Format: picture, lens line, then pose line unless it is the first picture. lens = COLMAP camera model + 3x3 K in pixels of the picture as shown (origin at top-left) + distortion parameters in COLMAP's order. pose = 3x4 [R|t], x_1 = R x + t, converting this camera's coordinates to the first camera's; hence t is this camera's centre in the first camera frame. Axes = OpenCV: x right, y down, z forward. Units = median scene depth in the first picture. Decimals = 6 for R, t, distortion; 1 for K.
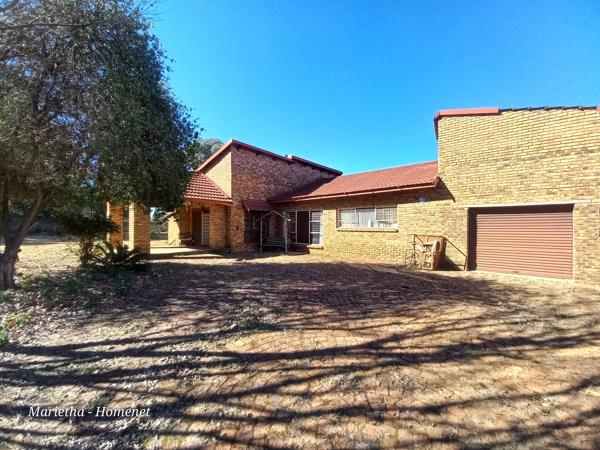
lens RADIAL K [[239.7, 0, 306.6], [0, 239.7, 224.9], [0, 0, 1]] dist [0.033616, -0.024273]
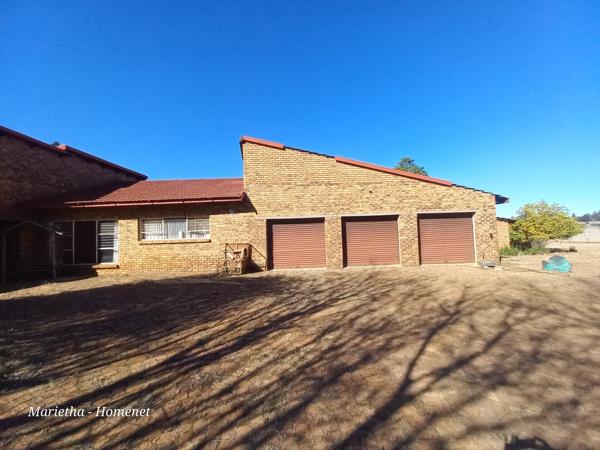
lens RADIAL K [[239.7, 0, 306.6], [0, 239.7, 224.9], [0, 0, 1]] dist [0.033616, -0.024273]
pose [[0.753509, -0.005461, 0.657415, 0.018254], [0.033618, 0.998977, -0.030233, 0.002044], [-0.656578, 0.044882, 0.752922, -0.072782]]
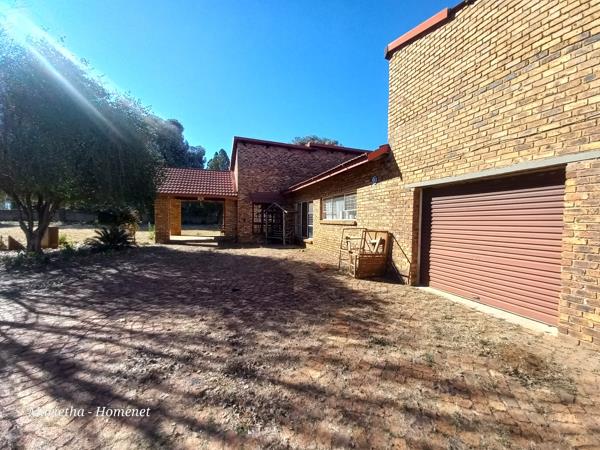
lens RADIAL K [[239.7, 0, 306.6], [0, 239.7, 224.9], [0, 0, 1]] dist [0.033616, -0.024273]
pose [[0.887076, 0.012677, -0.461449, 0.888640], [-0.000952, 0.999671, 0.025633, 0.013857], [0.461622, -0.022299, 0.886796, 0.379733]]
